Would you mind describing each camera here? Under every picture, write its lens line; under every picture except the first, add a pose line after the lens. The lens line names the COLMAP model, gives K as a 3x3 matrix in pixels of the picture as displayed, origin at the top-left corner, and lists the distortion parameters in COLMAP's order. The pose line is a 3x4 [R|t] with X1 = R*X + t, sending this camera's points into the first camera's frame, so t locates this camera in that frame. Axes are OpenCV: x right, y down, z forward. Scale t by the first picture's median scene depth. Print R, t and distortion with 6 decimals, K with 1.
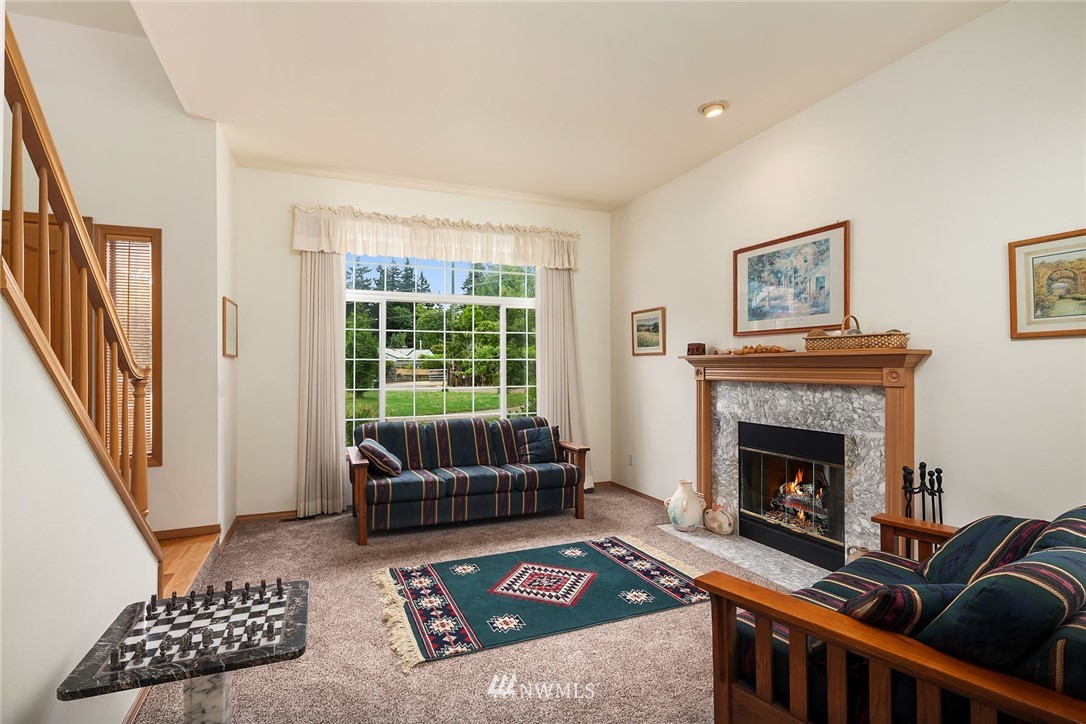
lens RADIAL K [[546.3, 0, 543.0], [0, 546.3, 362.0], [0, 0, 1]] dist [0.000968, -0.000130]
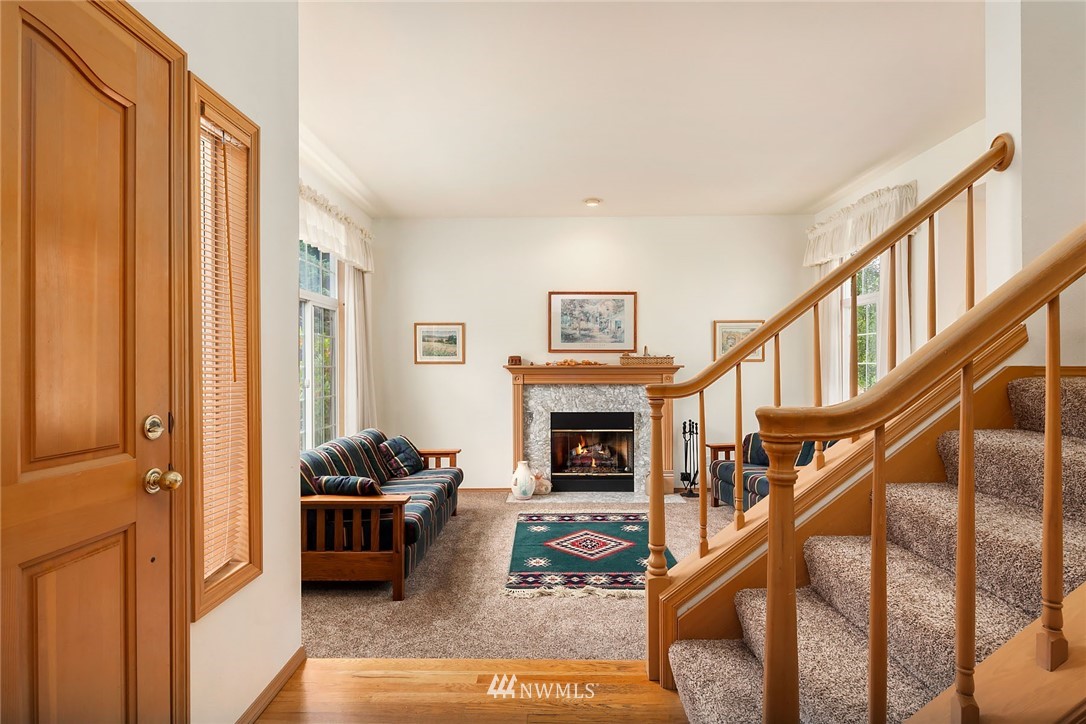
lens RADIAL K [[531.1, 0, 547.2], [0, 531.1, 368.9], [0, 0, 1]] dist [0.001597, 0.000076]
pose [[0.387971, -0.001198, 0.921671, -1.021550], [-0.007373, 0.999963, 0.004404, -0.011516], [-0.921642, -0.008504, 0.387948, 0.524915]]
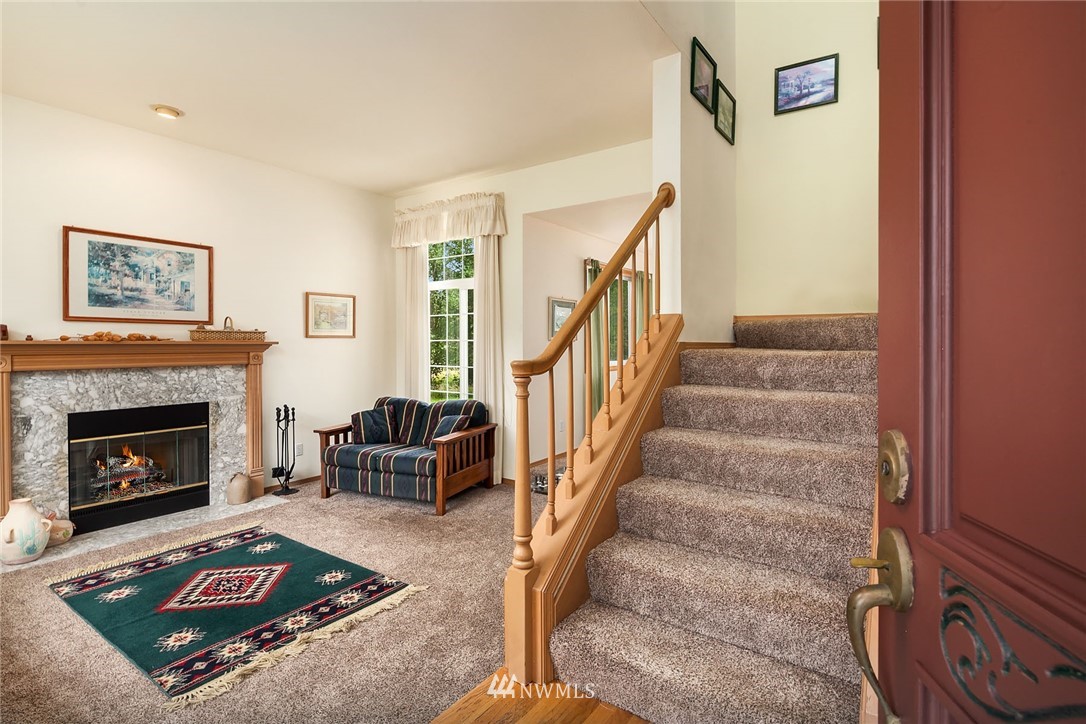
lens RADIAL K [[527.0, 0, 543.0], [0, 527.0, 346.6], [0, 0, 1]] dist [0.000079, -0.000793]
pose [[-0.534936, -0.001109, 0.844892, -0.902419], [-0.005227, 0.999984, -0.001997, -0.006634], [-0.844876, -0.005485, -0.534933, 0.887923]]
